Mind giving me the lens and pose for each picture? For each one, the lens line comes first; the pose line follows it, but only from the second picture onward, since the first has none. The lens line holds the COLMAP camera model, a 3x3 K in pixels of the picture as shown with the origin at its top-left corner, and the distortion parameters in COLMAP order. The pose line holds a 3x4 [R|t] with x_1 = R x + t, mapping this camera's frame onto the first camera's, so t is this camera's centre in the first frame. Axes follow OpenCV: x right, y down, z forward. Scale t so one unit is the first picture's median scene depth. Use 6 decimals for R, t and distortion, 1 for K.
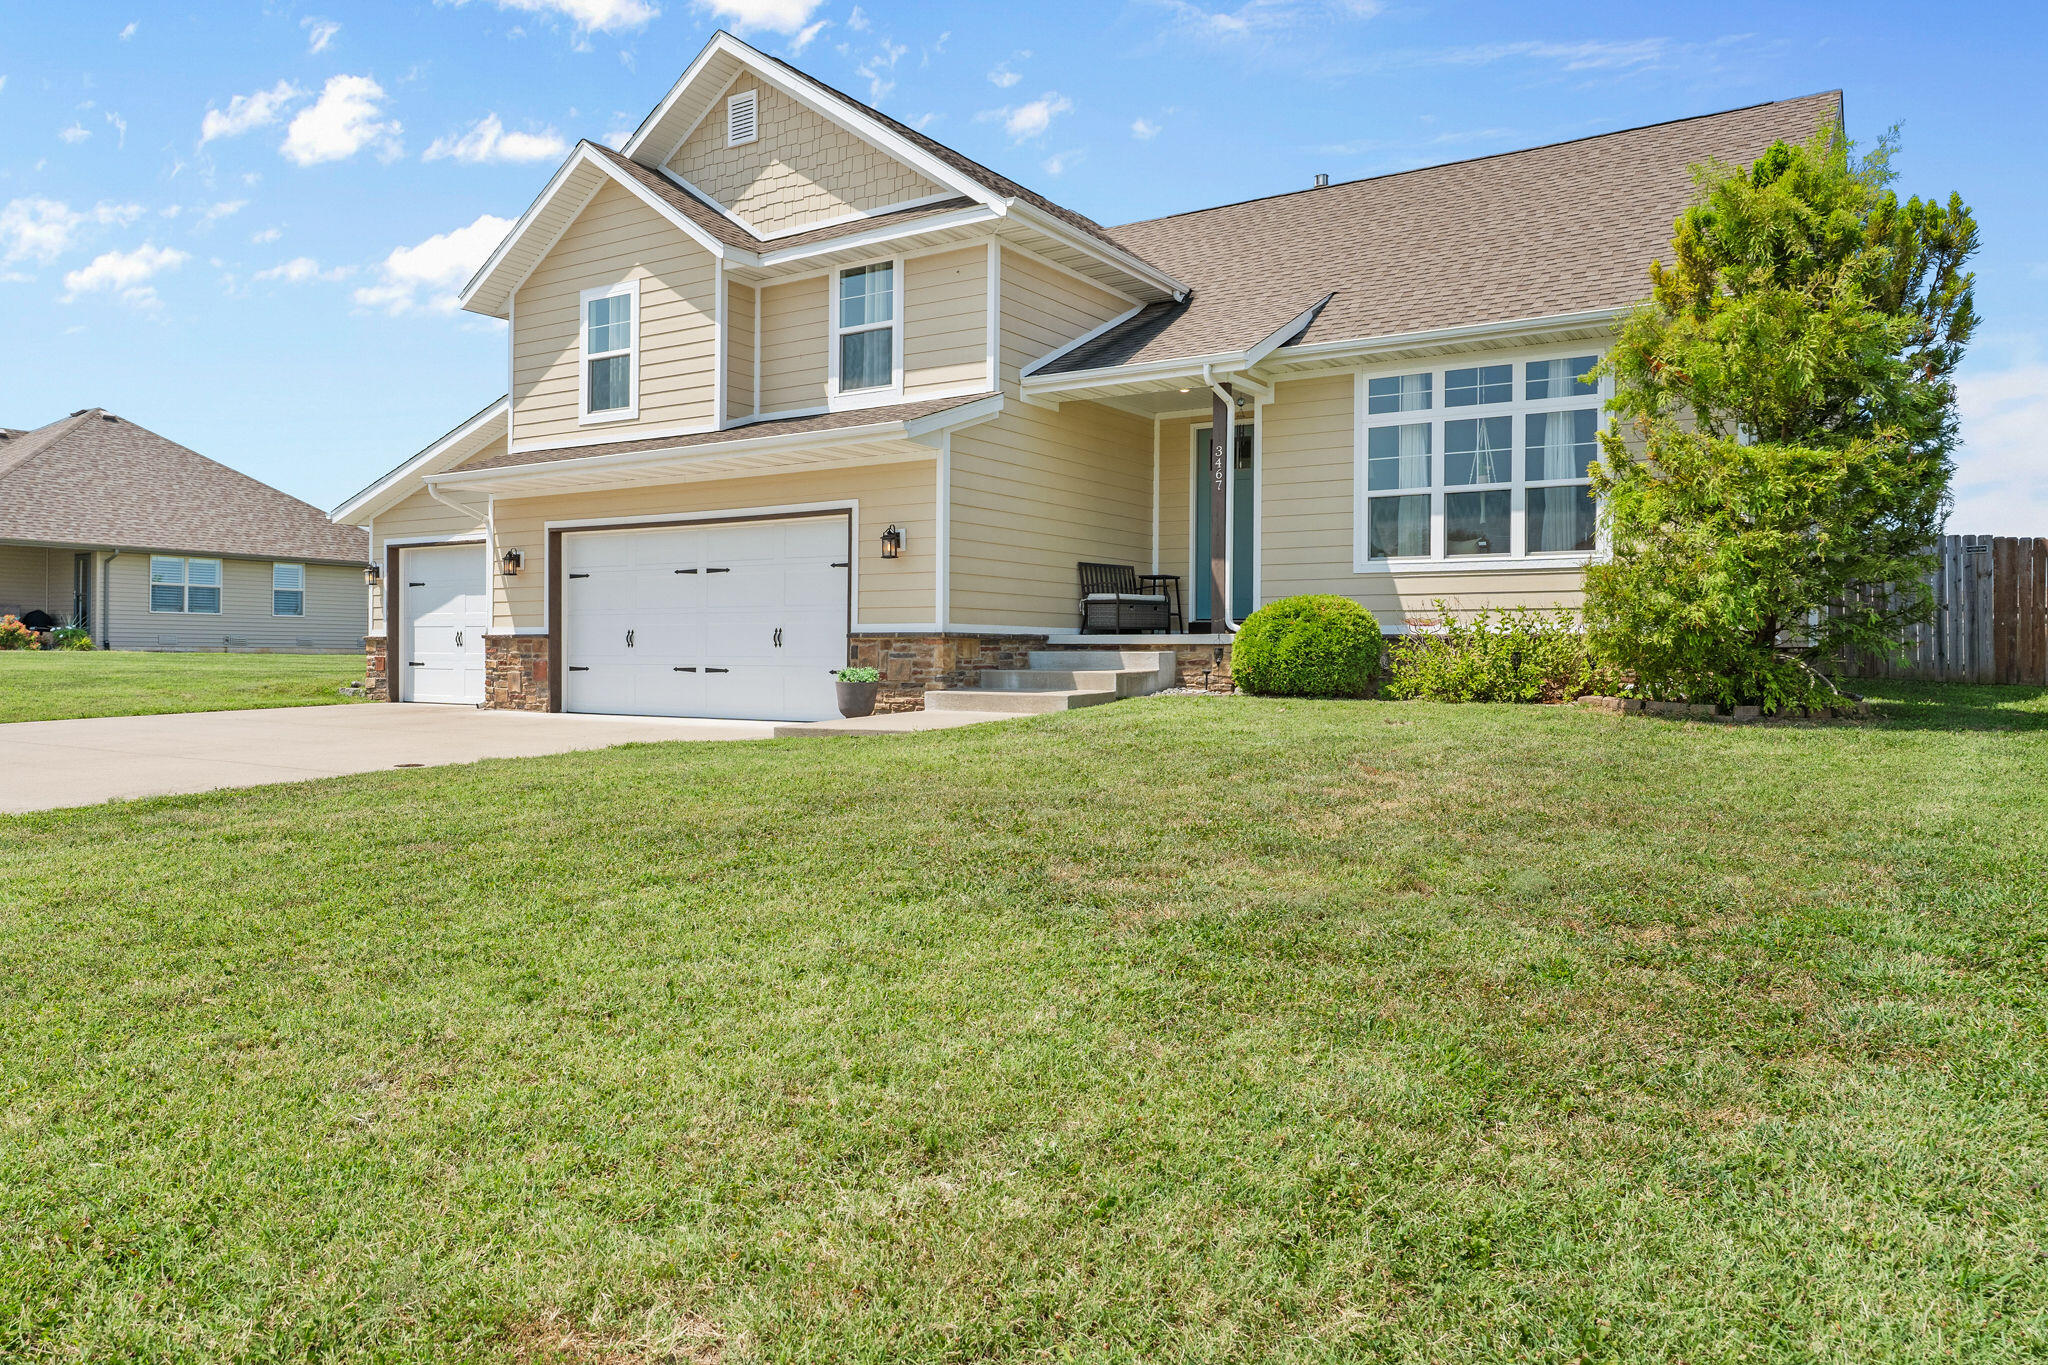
lens RADIAL K [[1393.7, 0, 1025.6], [0, 1393.7, 674.4], [0, 0, 1]] dist [-0.000839, -0.000113]
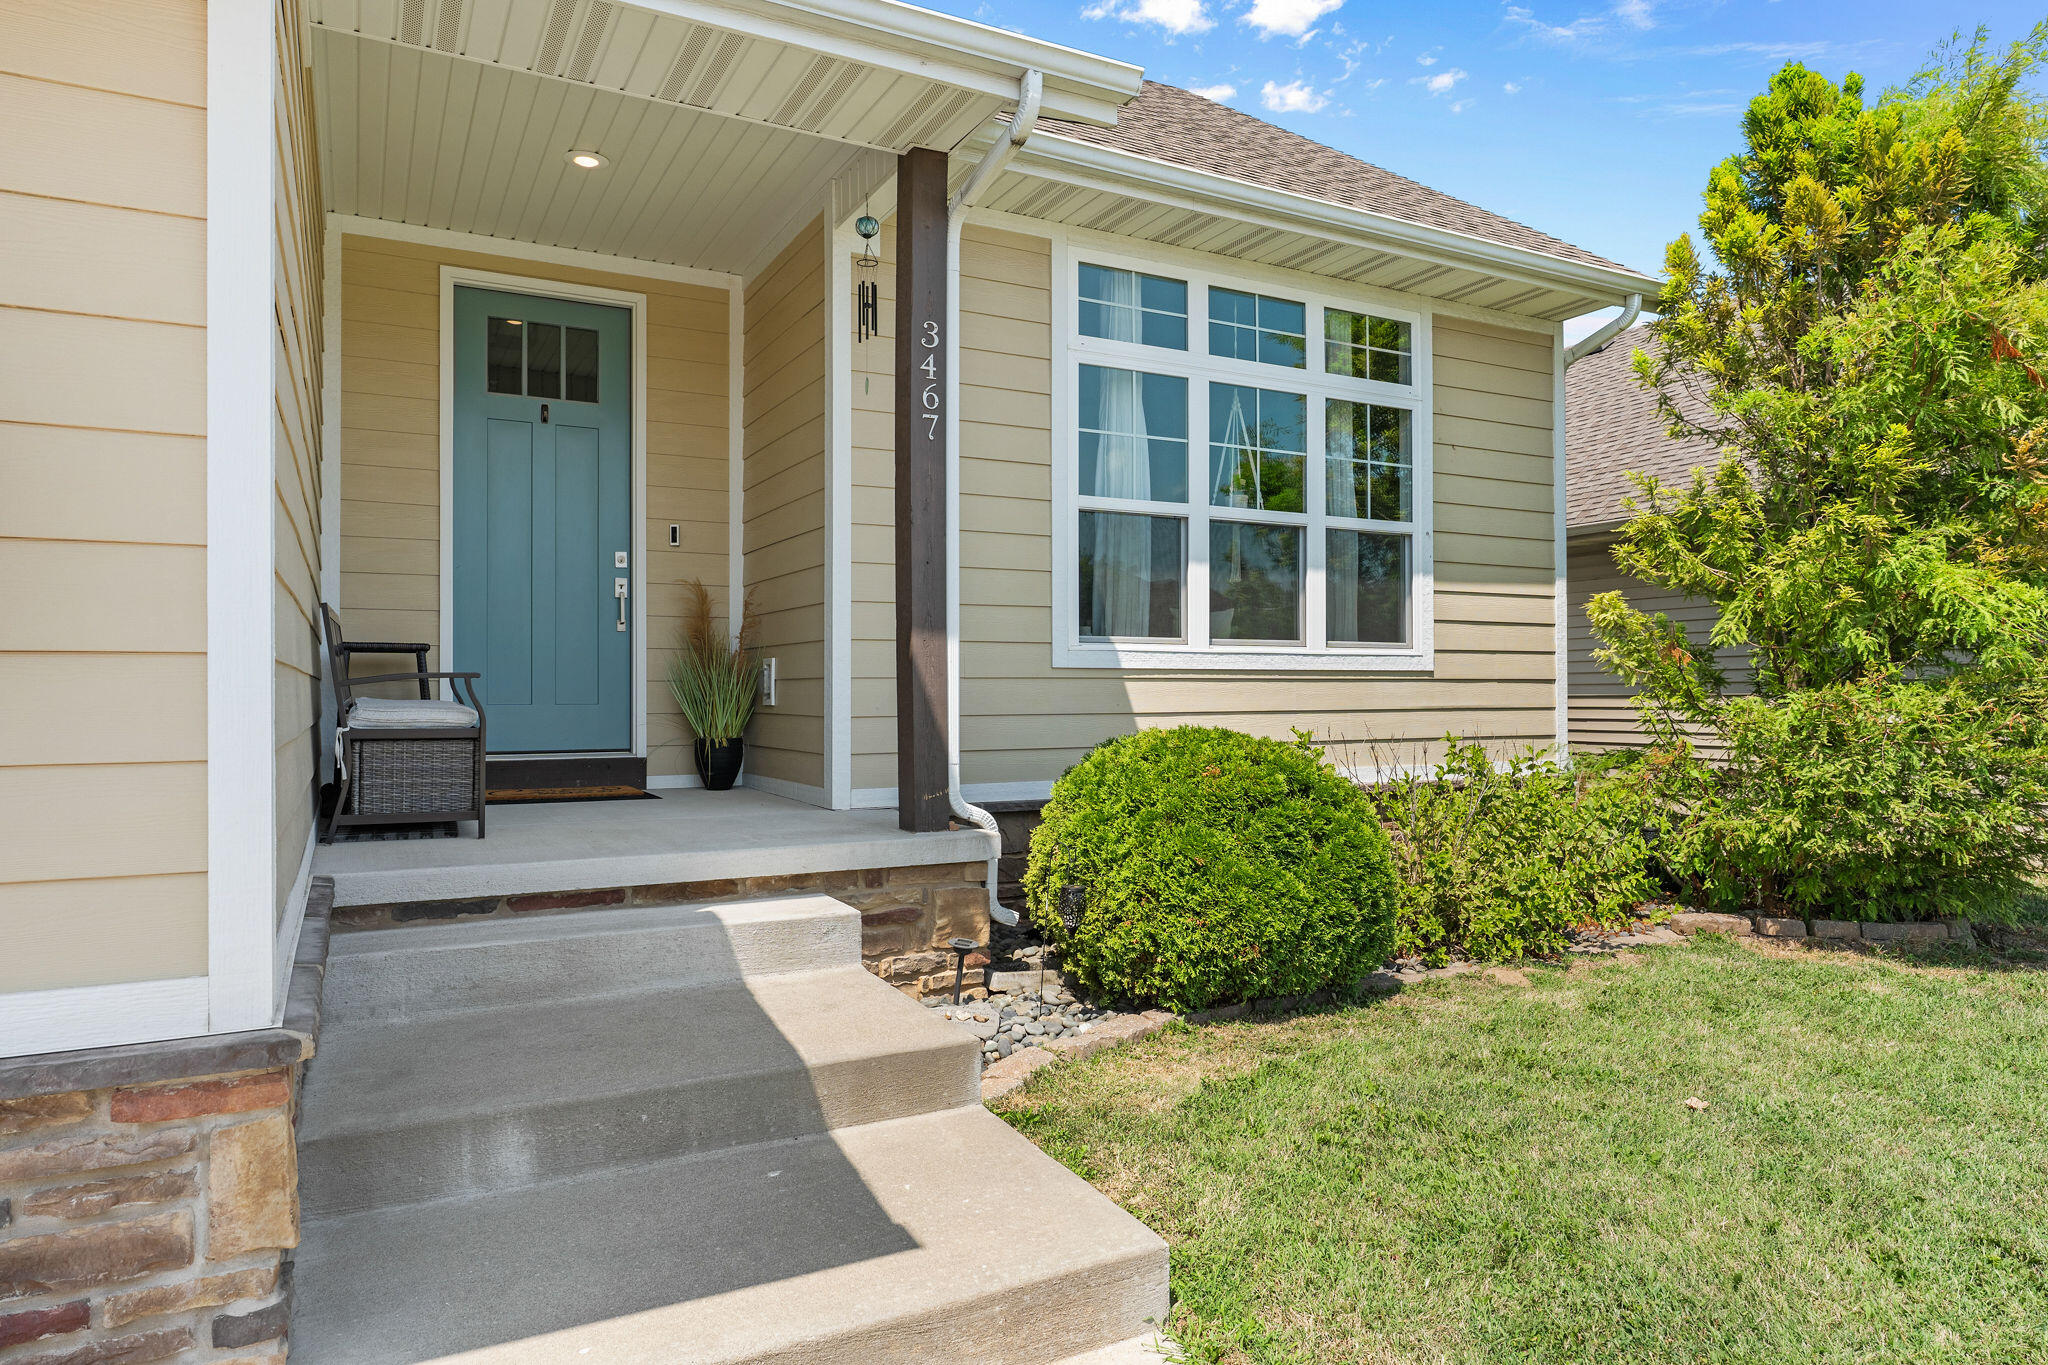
lens RADIAL K [[1270.7, 0, 1027.4], [0, 1270.7, 685.4], [0, 0, 1]] dist [0.002101, 0.000163]
pose [[0.471034, -0.005060, 0.882100, -0.147582], [0.011293, 0.999936, -0.000294, -0.068737], [-0.882043, 0.010100, 0.471061, 0.835147]]
